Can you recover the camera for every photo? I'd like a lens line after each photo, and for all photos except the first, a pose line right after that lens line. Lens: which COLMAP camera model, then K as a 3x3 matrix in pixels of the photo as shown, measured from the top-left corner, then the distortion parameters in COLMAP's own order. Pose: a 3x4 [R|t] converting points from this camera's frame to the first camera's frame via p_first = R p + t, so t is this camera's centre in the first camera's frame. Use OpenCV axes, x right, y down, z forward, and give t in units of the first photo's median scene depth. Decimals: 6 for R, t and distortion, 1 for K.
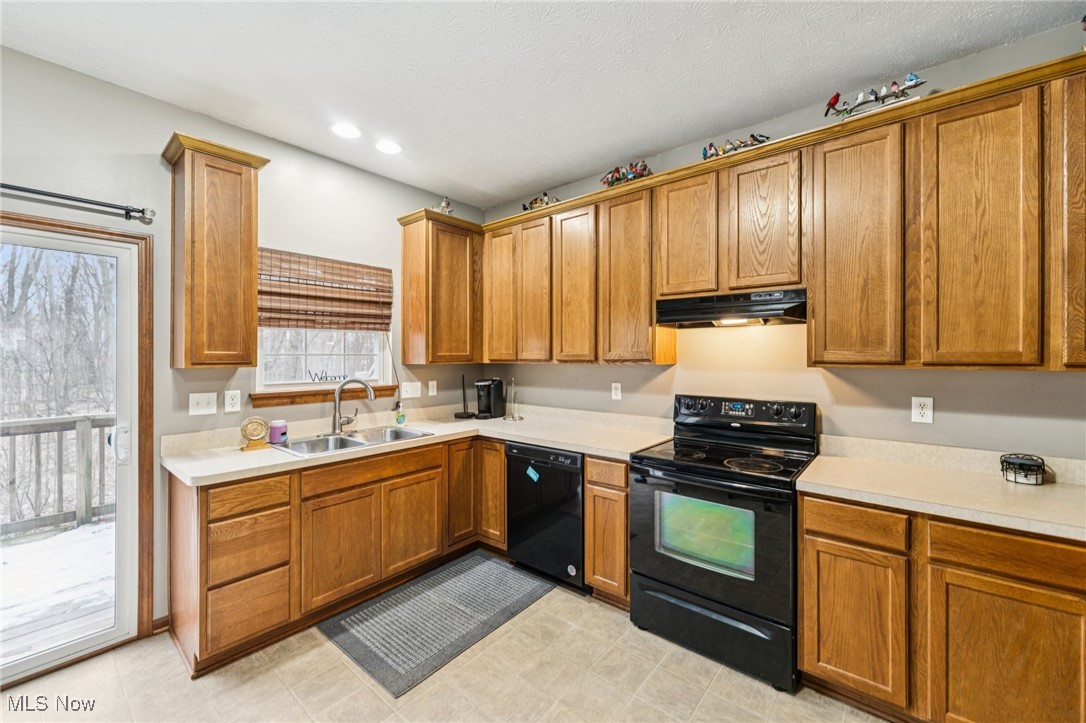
lens RADIAL K [[426.3, 0, 537.9], [0, 426.3, 356.3], [0, 0, 1]] dist [0.000282, -0.000077]
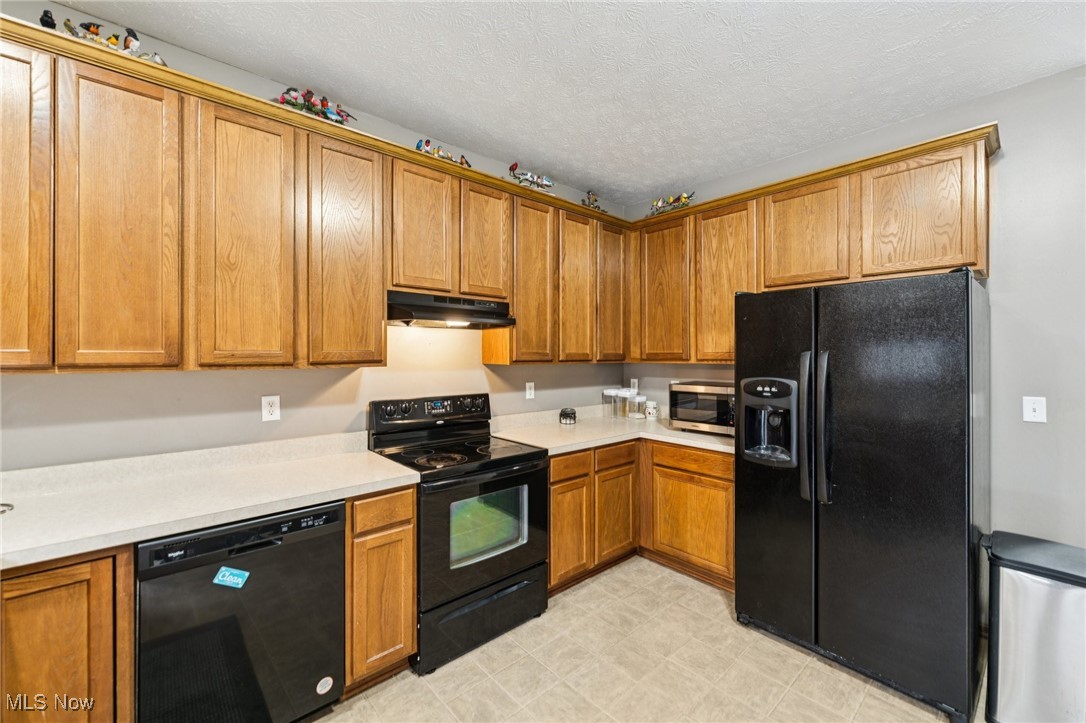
lens RADIAL K [[439.4, 0, 542.0], [0, 439.4, 353.2], [0, 0, 1]] dist [-0.001199, -0.000393]
pose [[0.146528, 0.003303, 0.989201, -0.586708], [-0.000210, 0.999995, -0.003308, -0.004266], [-0.989207, 0.000277, 0.146527, 0.625035]]
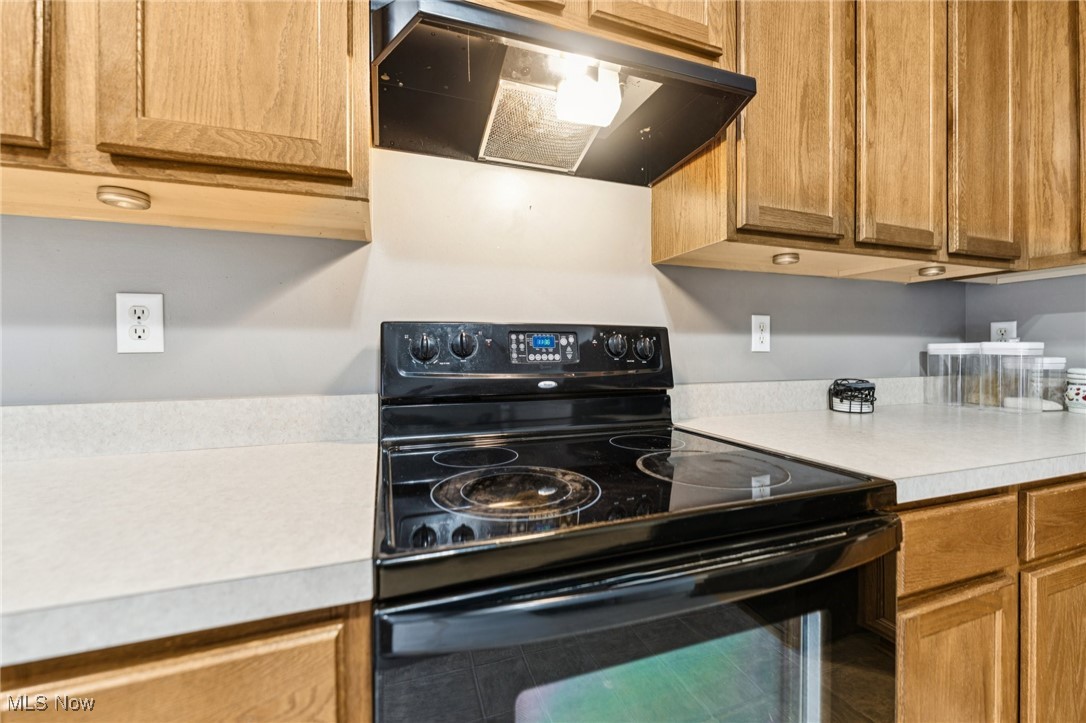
lens RADIAL K [[439.4, 0, 542.0], [0, 439.4, 353.2], [0, 0, 1]] dist [-0.001199, -0.000393]
pose [[0.499583, -0.004107, 0.866256, 0.085581], [0.001527, 0.999991, 0.003861, 0.134180], [-0.866264, -0.000606, 0.499585, 0.822720]]
